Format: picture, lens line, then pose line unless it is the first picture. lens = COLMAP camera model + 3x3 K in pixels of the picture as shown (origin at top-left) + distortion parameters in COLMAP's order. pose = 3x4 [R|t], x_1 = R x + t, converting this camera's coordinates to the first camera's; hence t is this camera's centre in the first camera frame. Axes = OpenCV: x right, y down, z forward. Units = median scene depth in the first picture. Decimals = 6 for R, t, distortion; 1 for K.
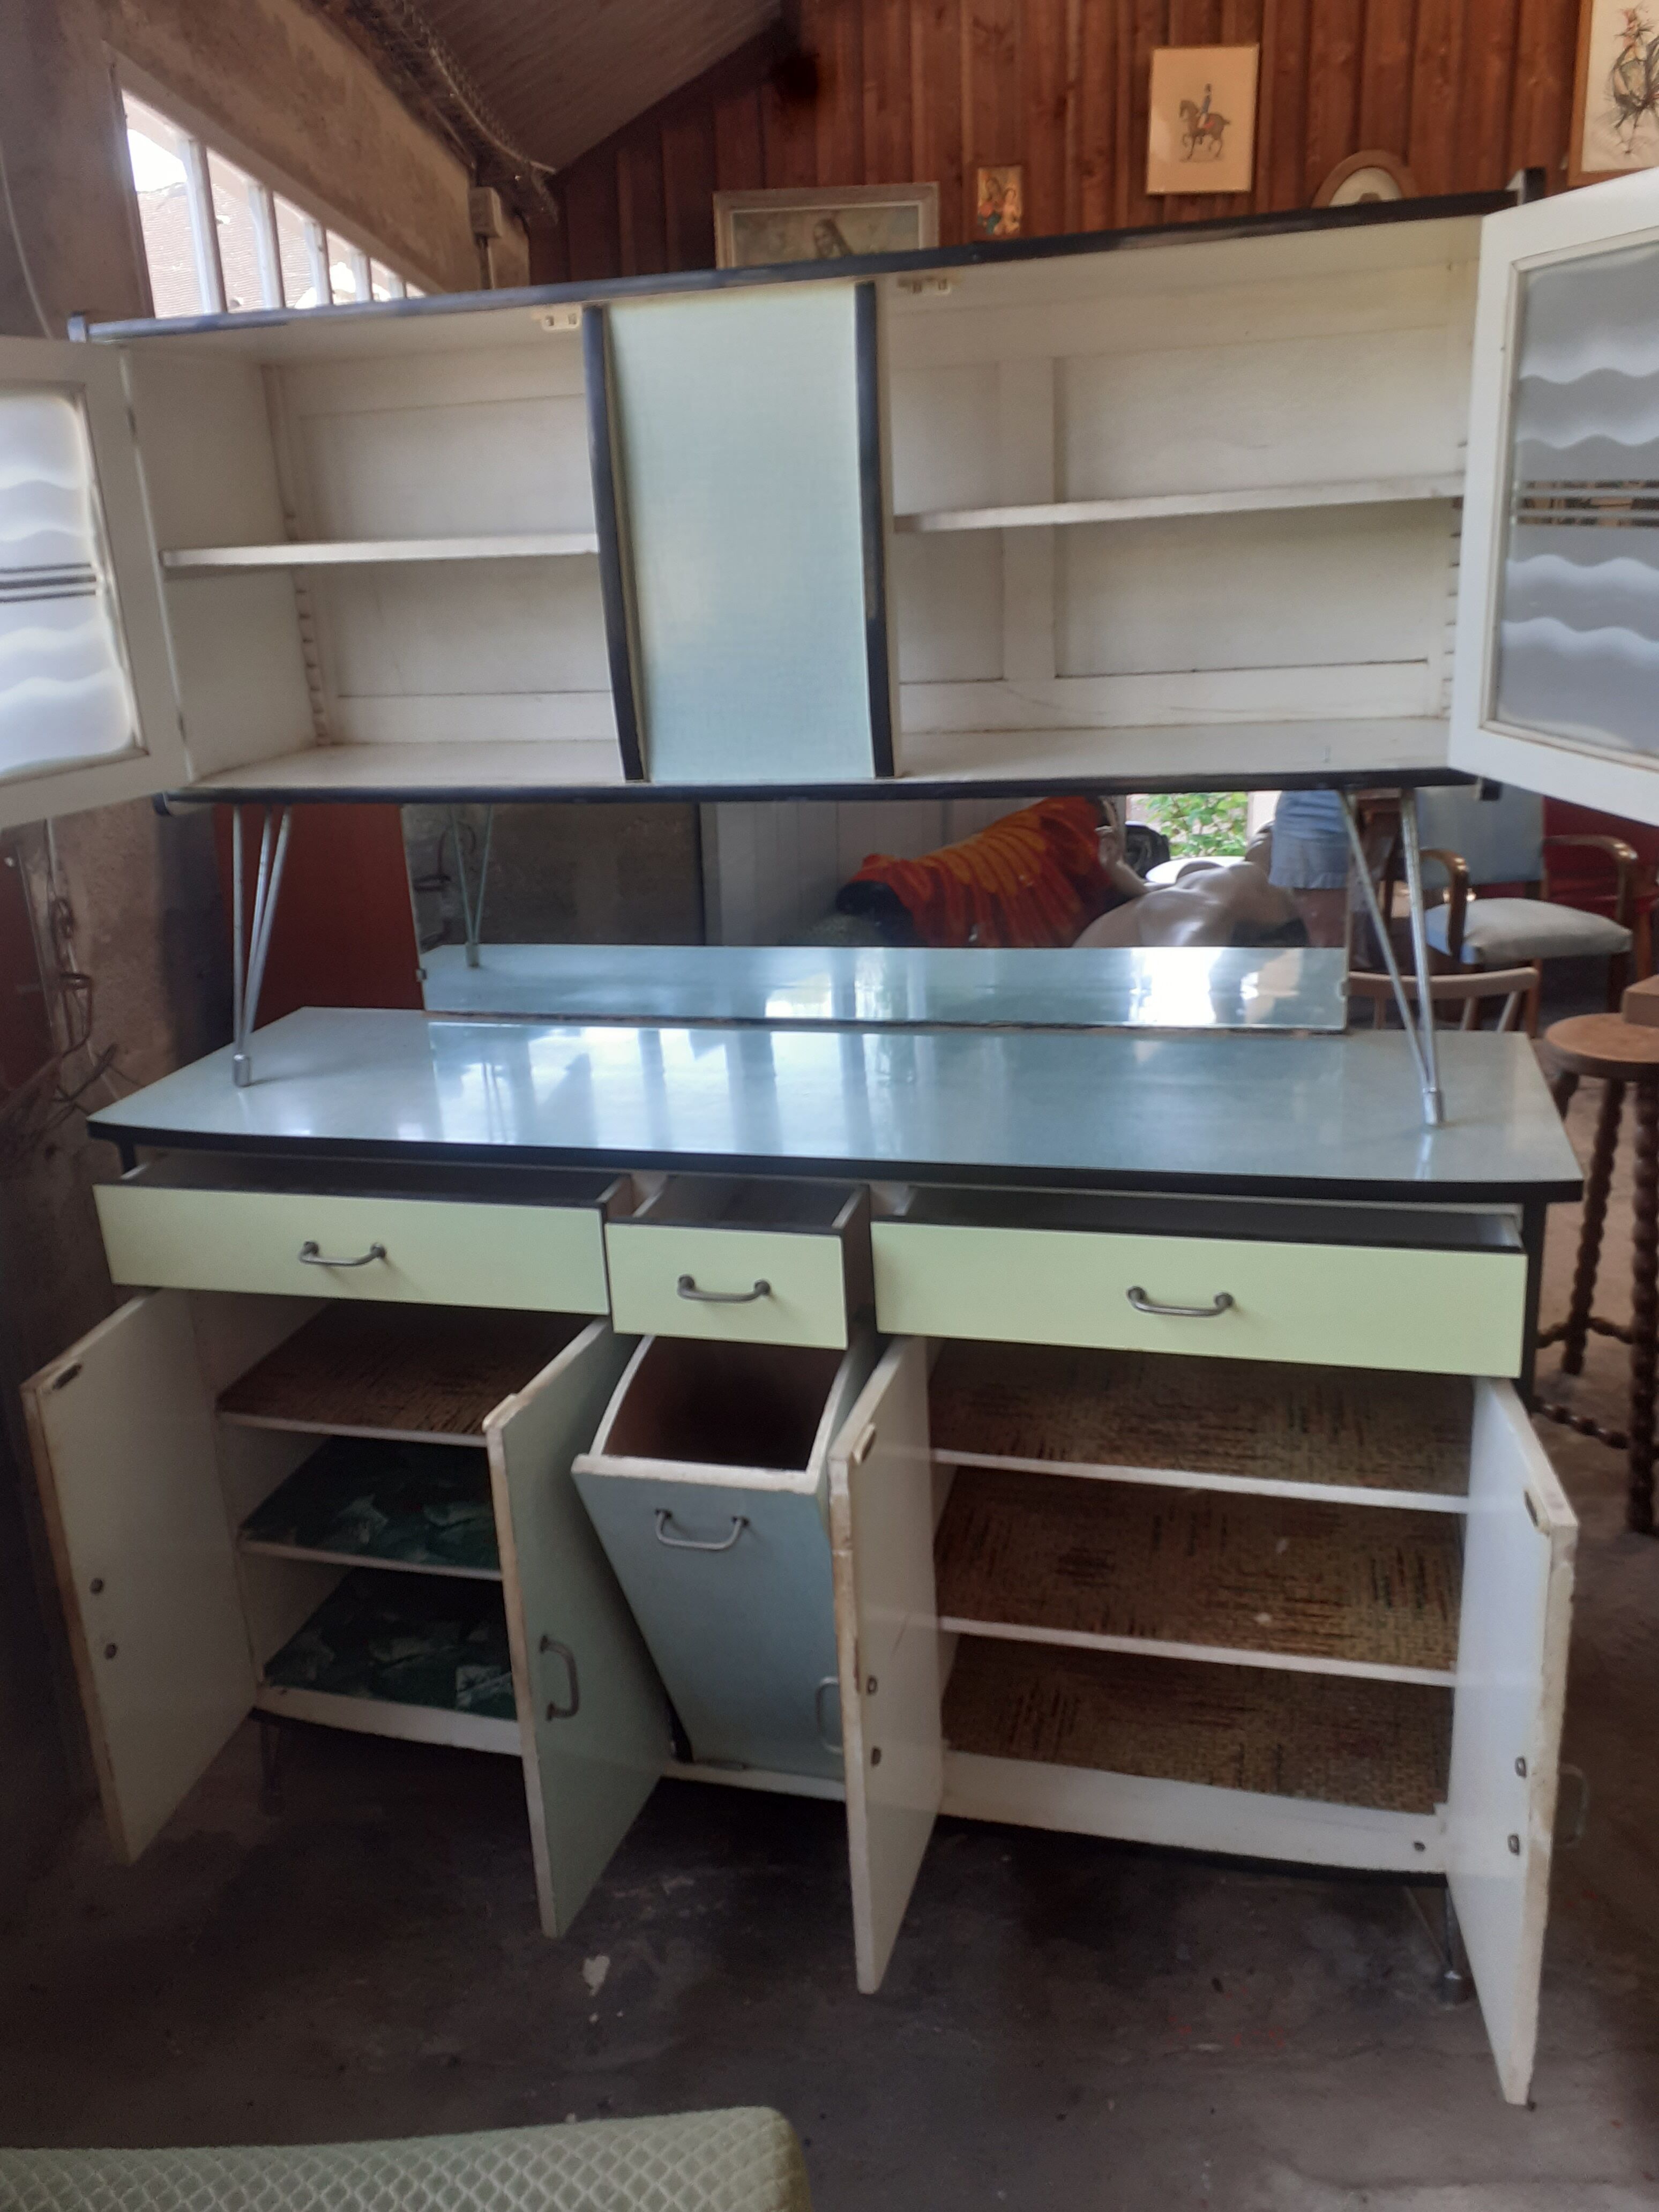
lens RADIAL K [[1787.2, 0, 812.7], [0, 1787.2, 1103.5], [0, 0, 1]] dist [0.022097, -0.034421]
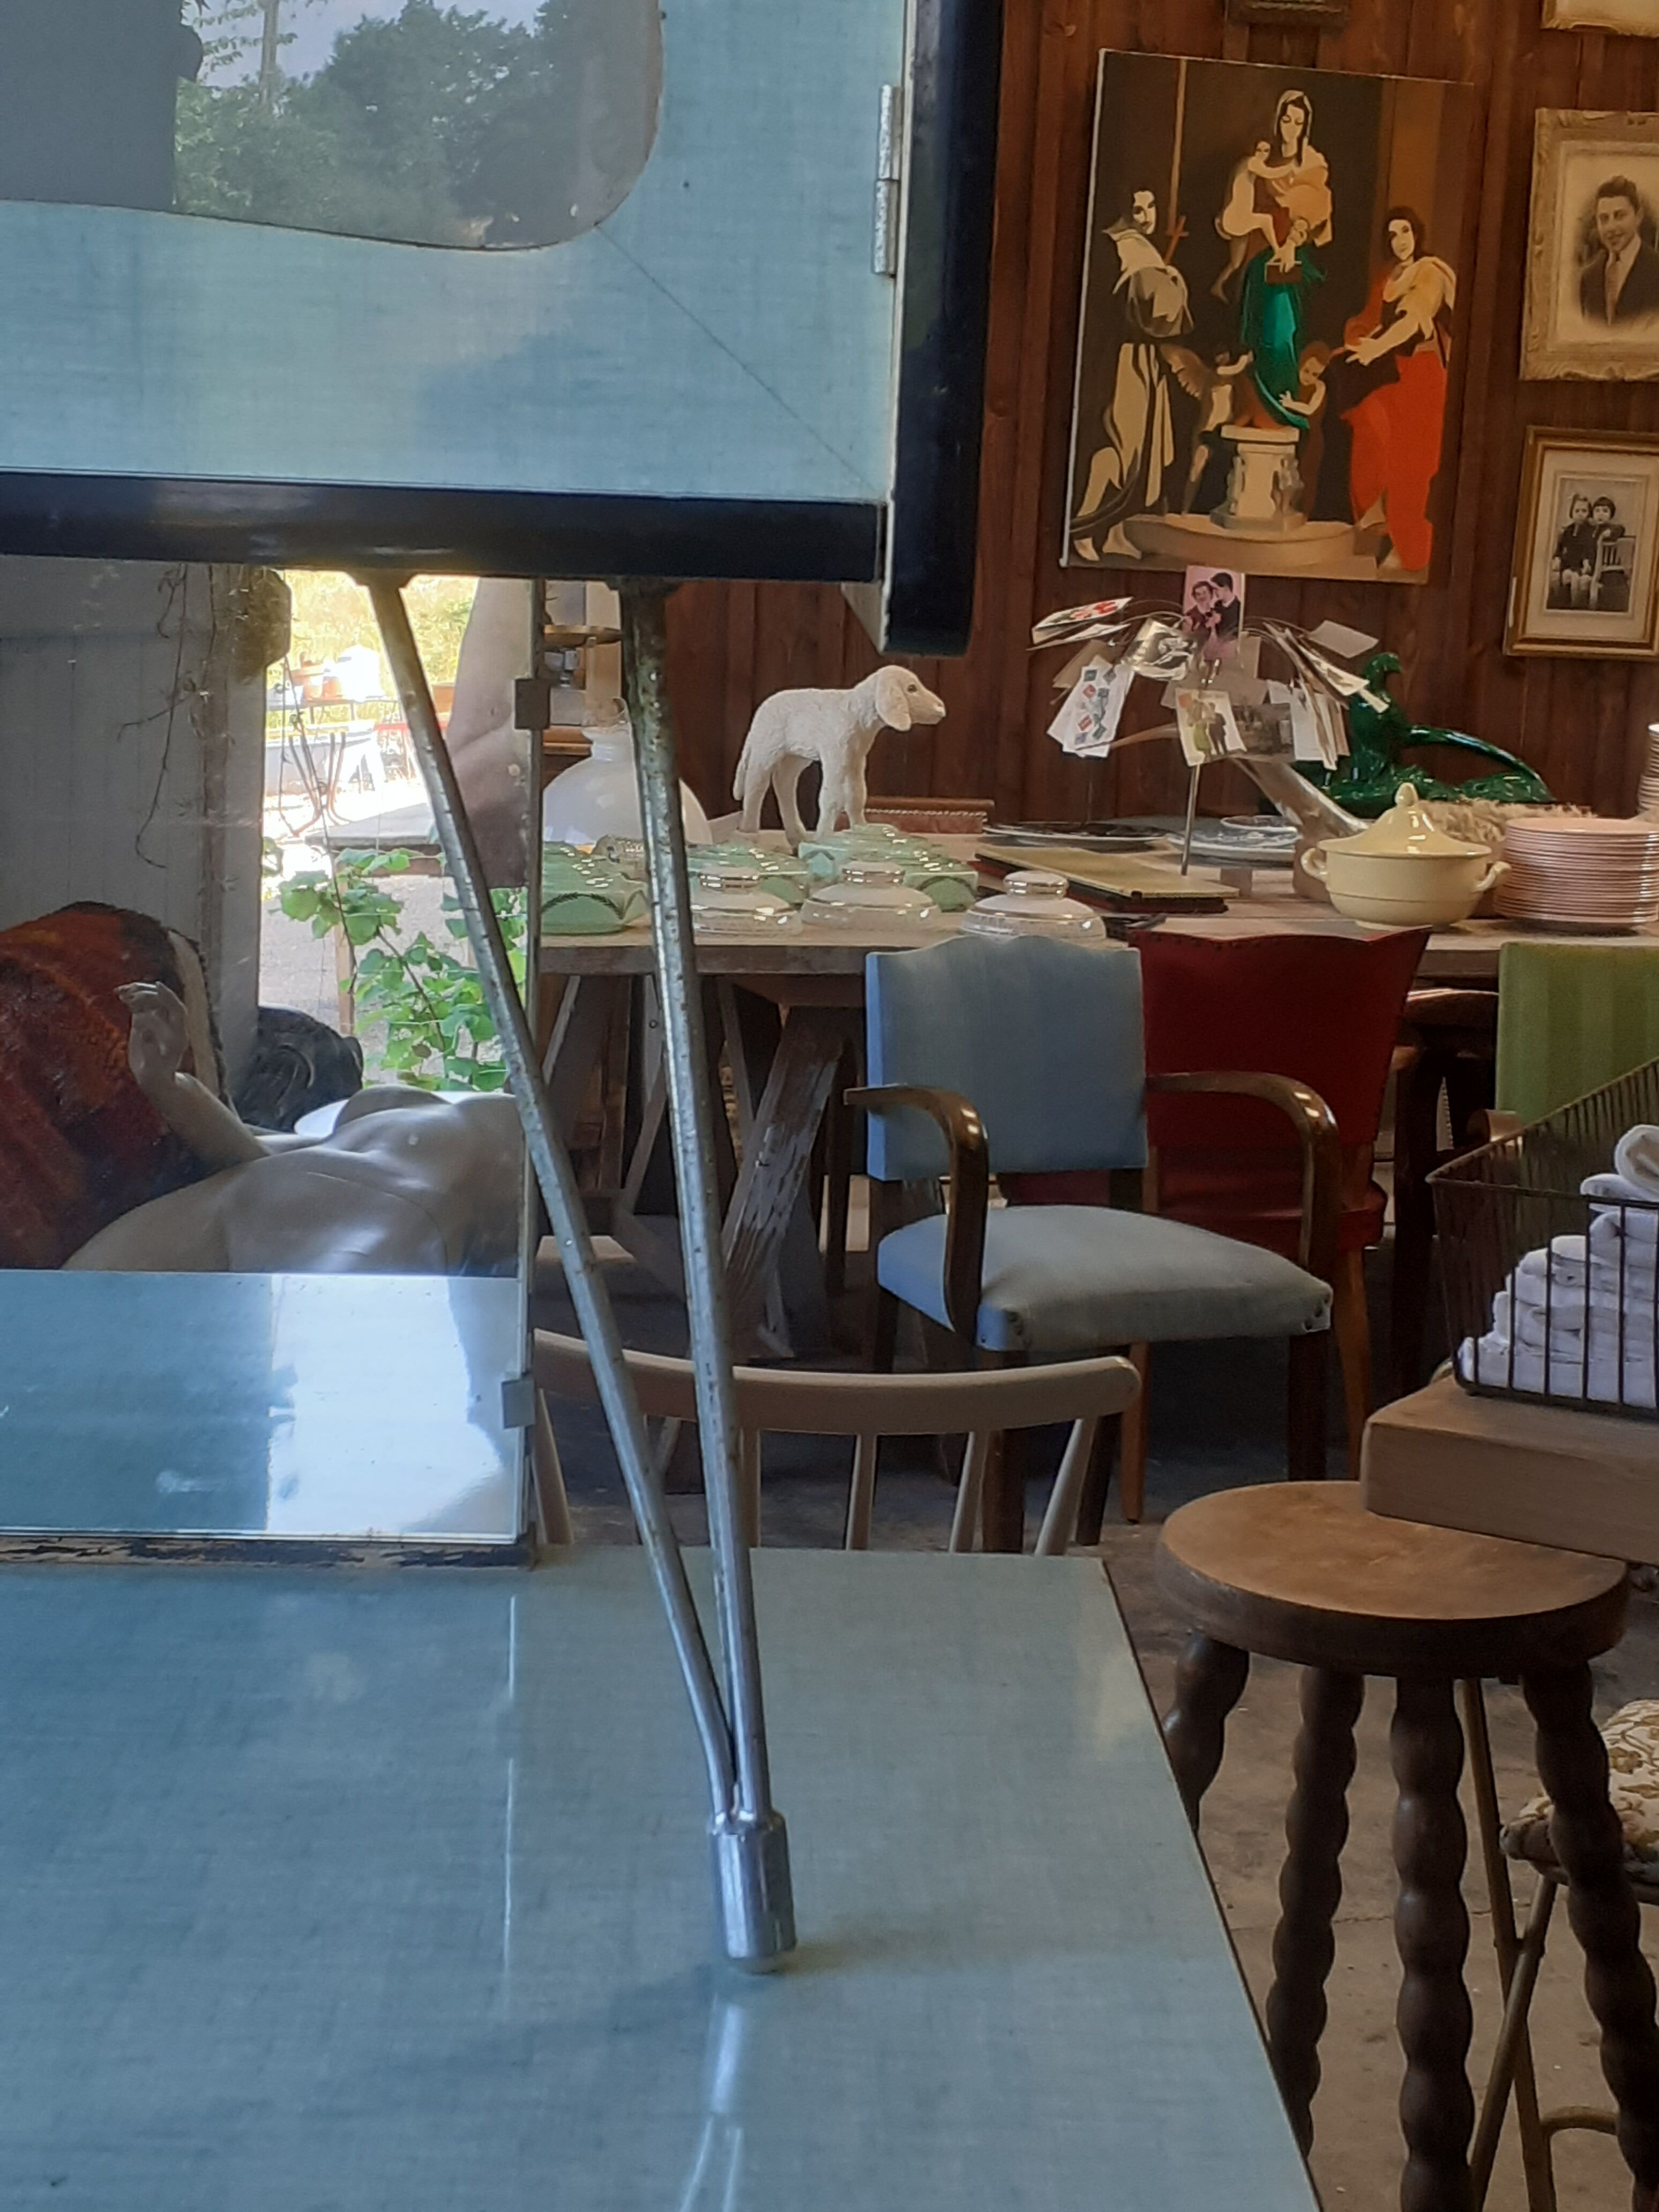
lens RADIAL K [[1787.2, 0, 826.0], [0, 1787.2, 1110.3], [0, 0, 1]] dist [0.022097, -0.034421]
pose [[0.978222, 0.058603, 0.199117, 0.237579], [-0.013788, 0.975542, -0.219379, -0.038463], [-0.207103, 0.211856, 0.955105, 0.582016]]
